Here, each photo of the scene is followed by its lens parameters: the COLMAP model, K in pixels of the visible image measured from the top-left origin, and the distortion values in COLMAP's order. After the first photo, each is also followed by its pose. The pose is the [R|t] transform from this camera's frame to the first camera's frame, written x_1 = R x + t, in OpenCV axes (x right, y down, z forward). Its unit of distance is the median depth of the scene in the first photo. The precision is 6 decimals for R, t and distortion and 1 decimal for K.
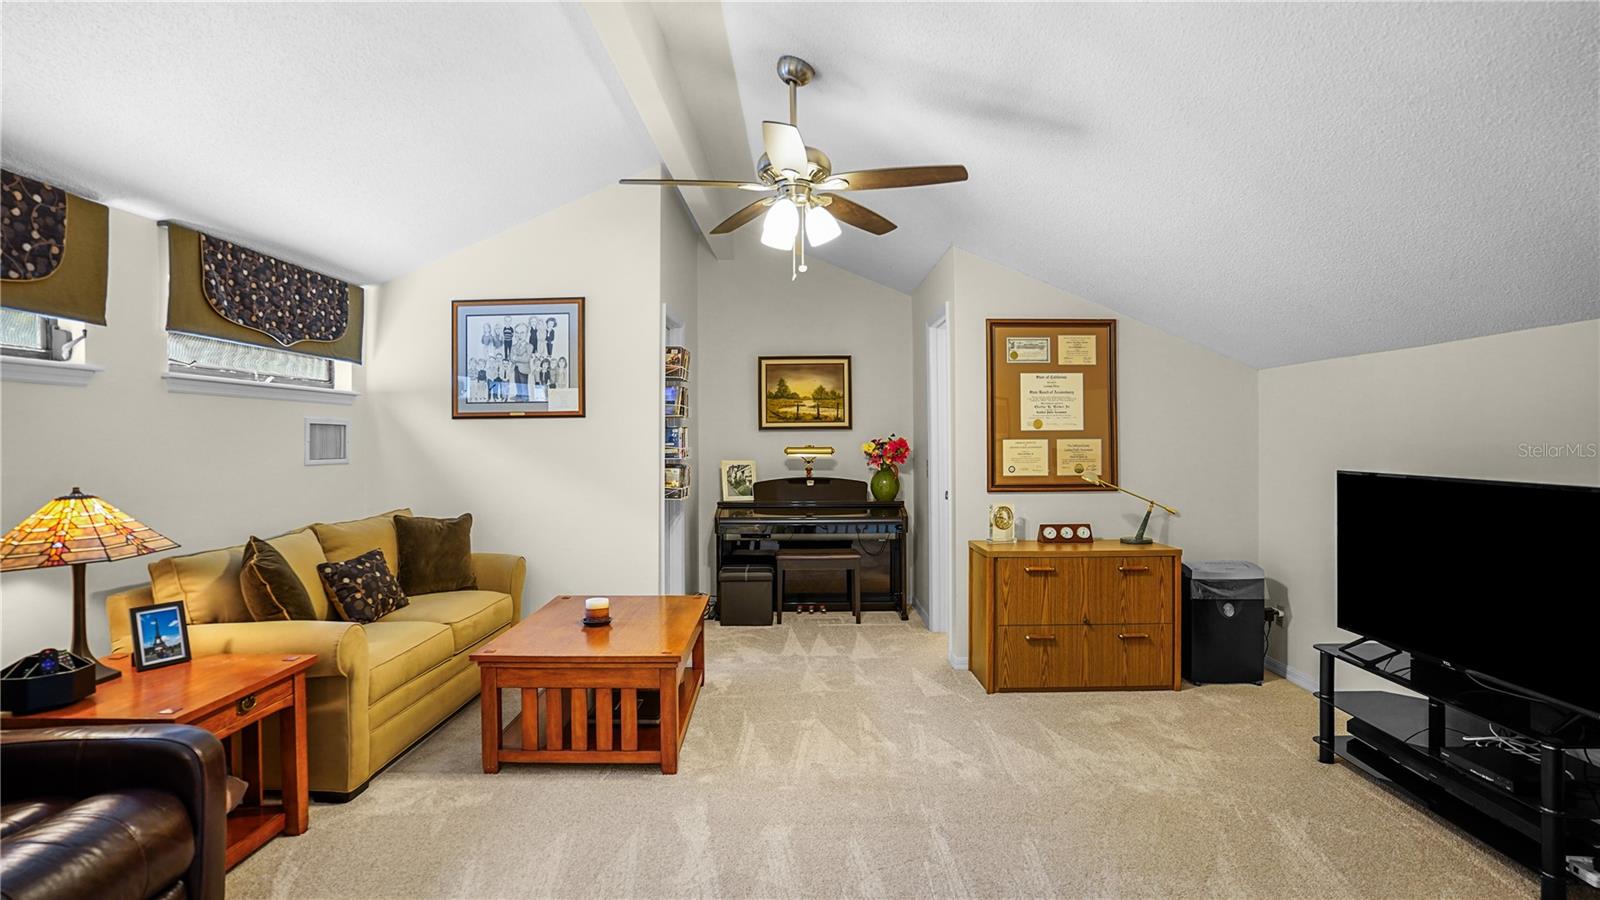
lens RADIAL K [[801.8, 0, 795.0], [0, 801.8, 440.6], [0, 0, 1]] dist [-0.078147, 0.039737]
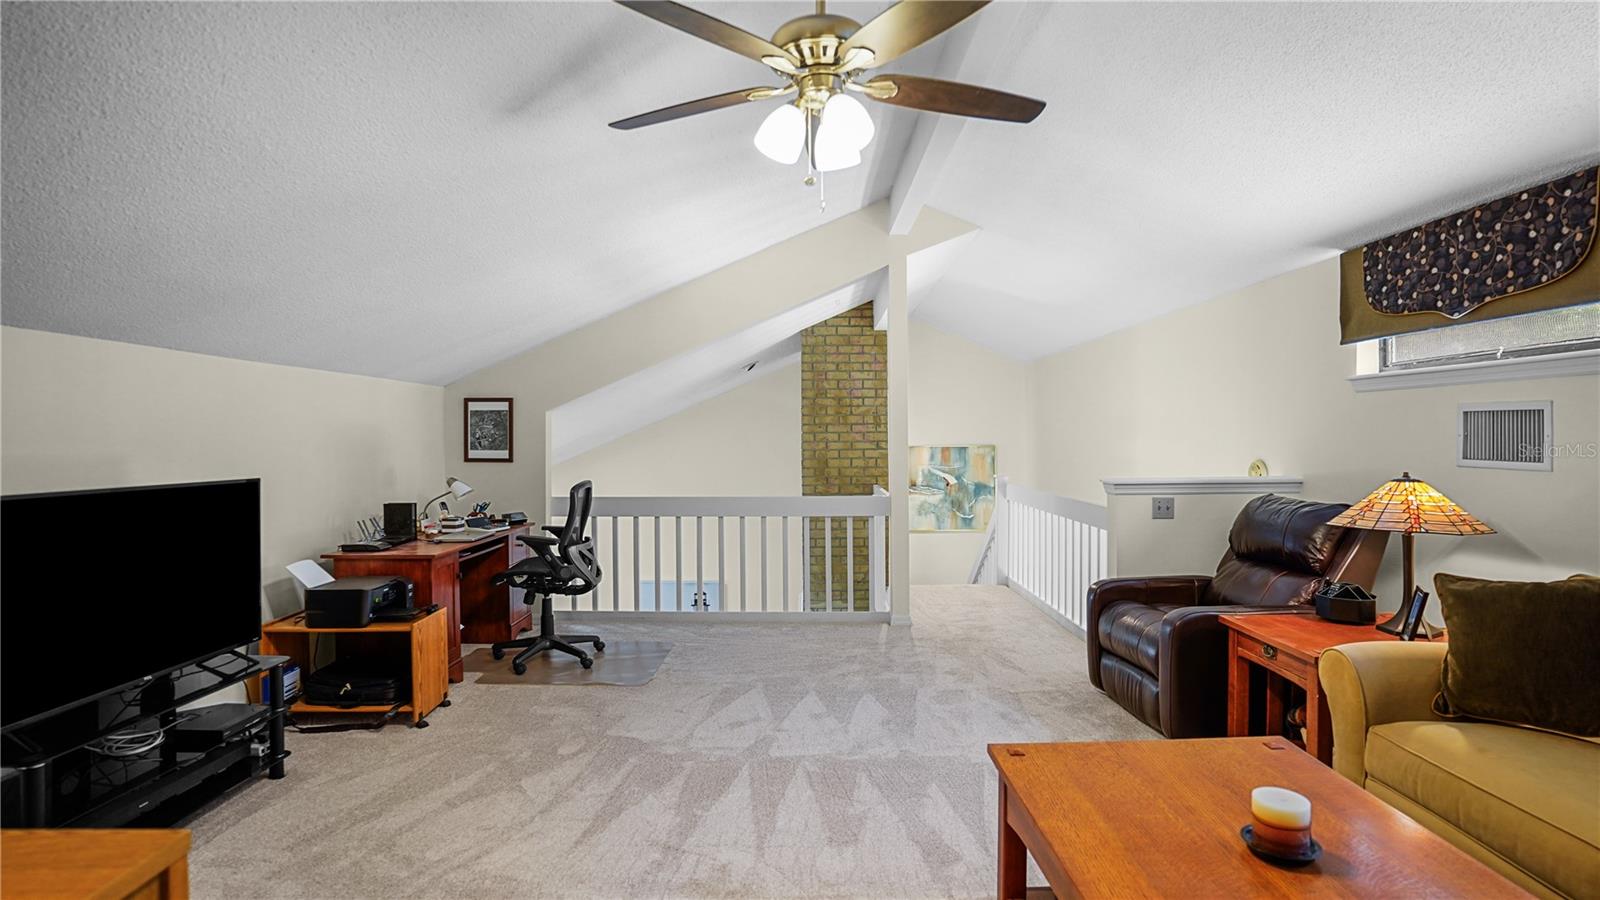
lens RADIAL K [[799.7, 0, 792.5], [0, 799.7, 459.2], [0, 0, 1]] dist [-0.077417, 0.038841]
pose [[-0.999848, 0.014722, -0.009343, 0.035302], [0.014470, 0.999546, 0.026439, -0.004310], [0.009728, 0.026300, -0.999607, 1.415972]]
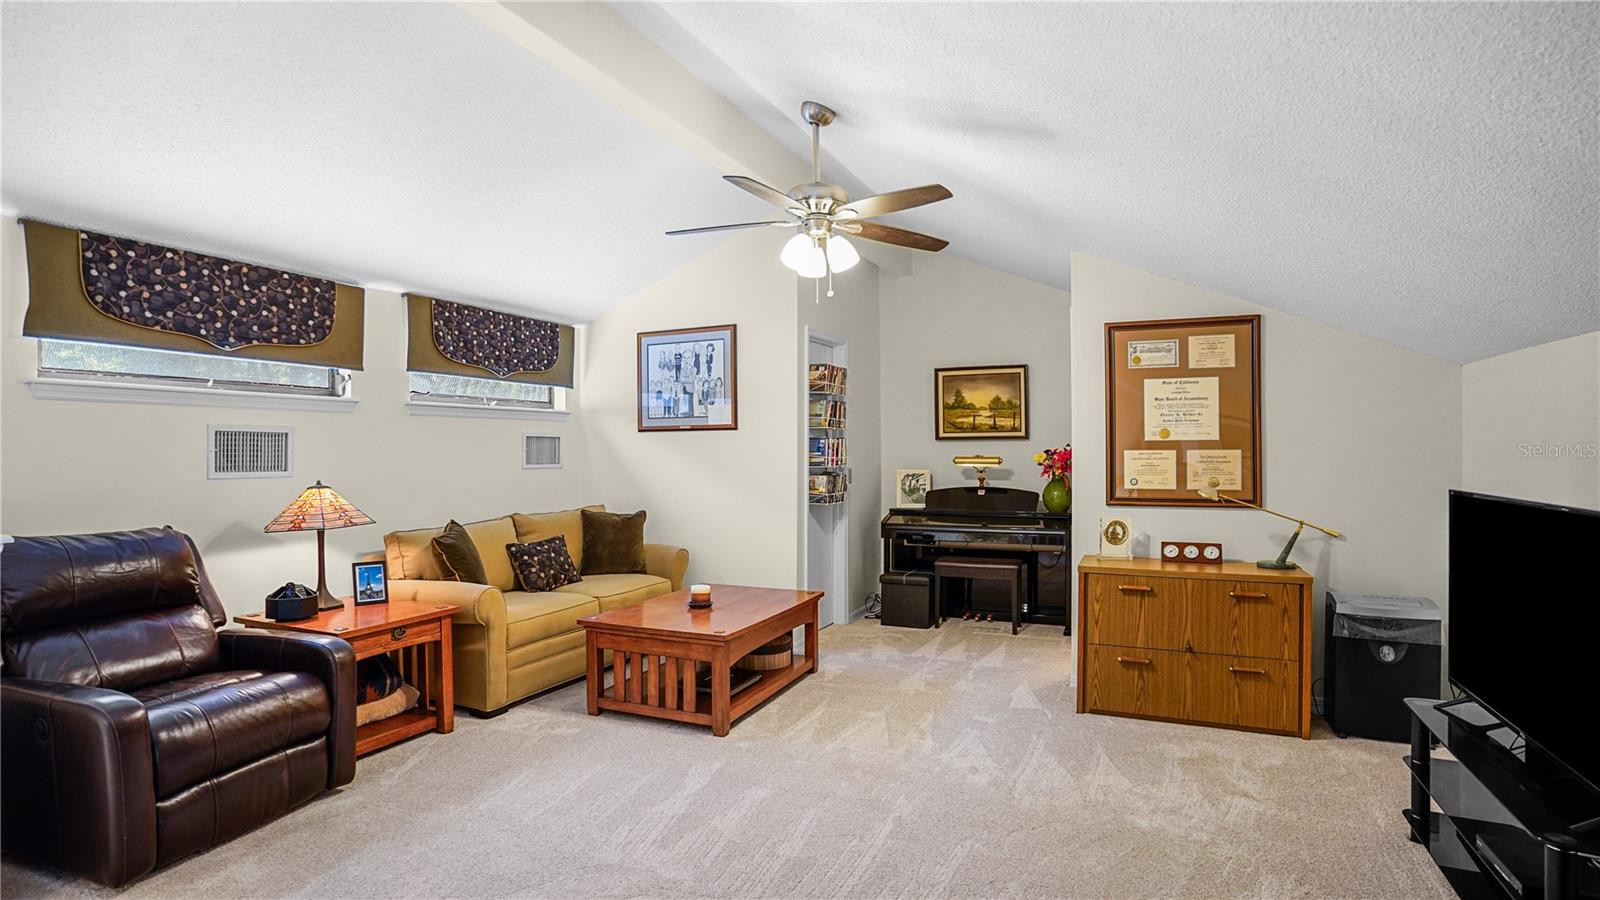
lens RADIAL K [[799.7, 0, 792.5], [0, 799.7, 459.2], [0, 0, 1]] dist [-0.077417, 0.038841]
pose [[0.913659, 0.007207, -0.406417, 0.349467], [-0.002237, 0.999917, 0.012703, -0.001913], [0.406475, -0.010697, 0.913599, -0.016853]]
